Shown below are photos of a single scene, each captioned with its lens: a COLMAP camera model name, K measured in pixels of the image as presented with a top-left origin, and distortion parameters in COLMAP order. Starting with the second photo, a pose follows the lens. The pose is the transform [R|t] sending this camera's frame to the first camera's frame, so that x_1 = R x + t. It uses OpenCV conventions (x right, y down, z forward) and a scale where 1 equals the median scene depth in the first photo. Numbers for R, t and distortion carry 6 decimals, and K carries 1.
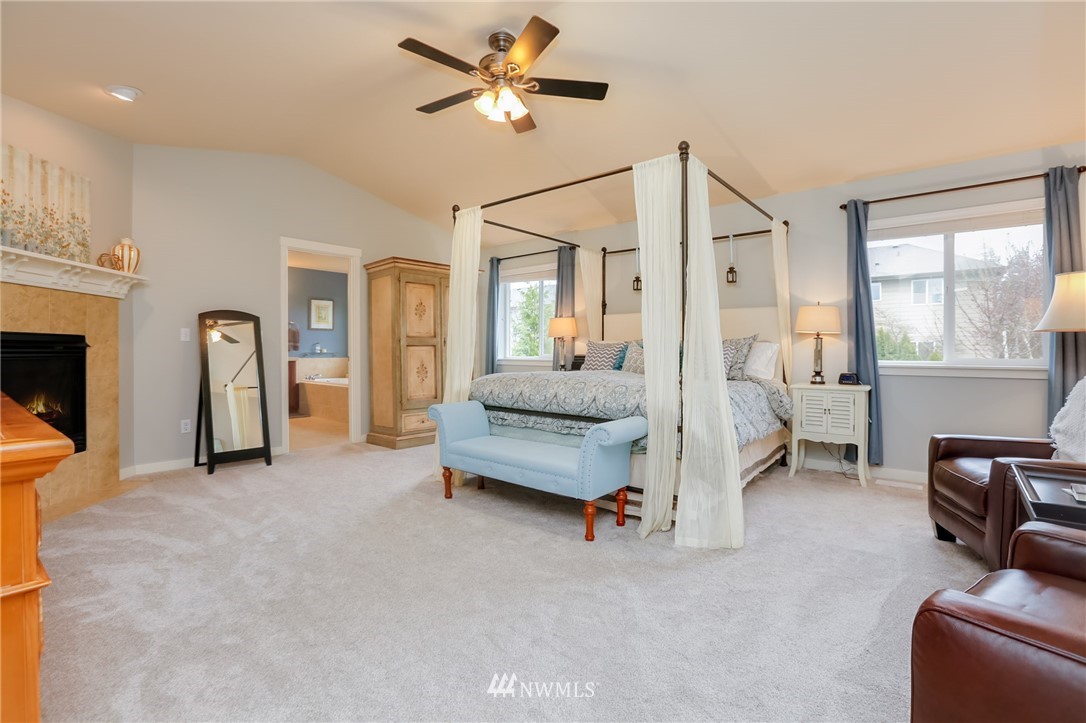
lens RADIAL K [[496.1, 0, 547.3], [0, 496.1, 355.7], [0, 0, 1]] dist [-0.043963, 0.012440]
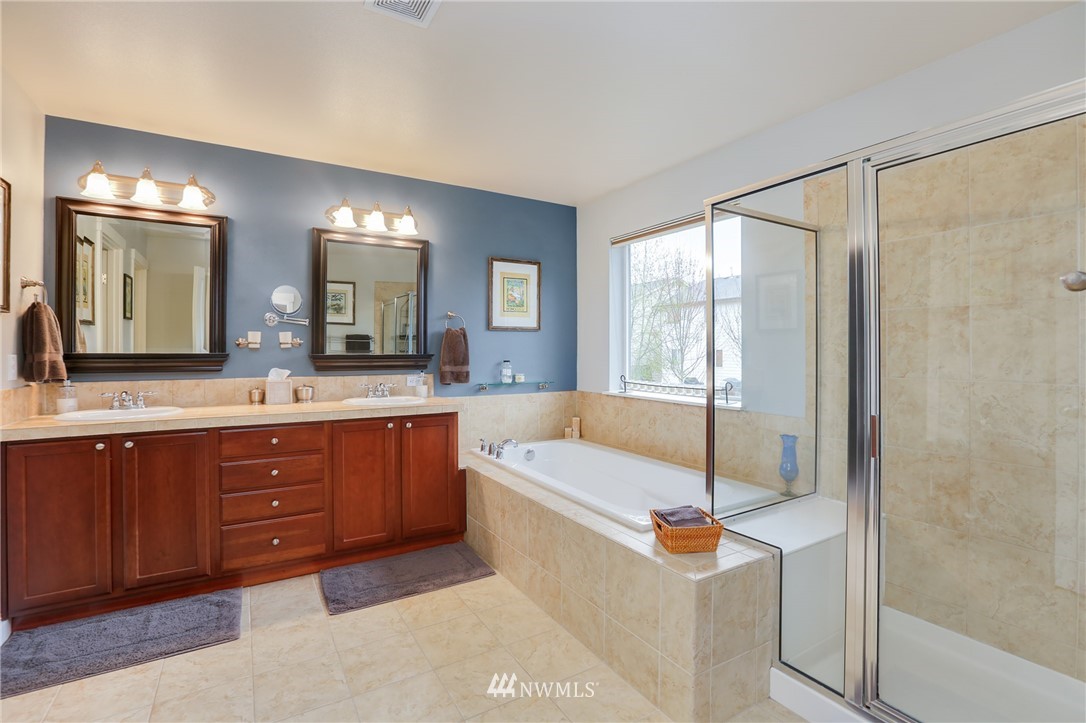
lens RADIAL K [[496.1, 0, 540.7], [0, 496.1, 355.3], [0, 0, 1]] dist [-0.043963, 0.012440]
pose [[0.944698, 0.002217, -0.327934, -0.294966], [-0.002491, 0.999997, -0.000415, -0.030190], [0.327932, 0.001209, 0.944701, 0.595627]]
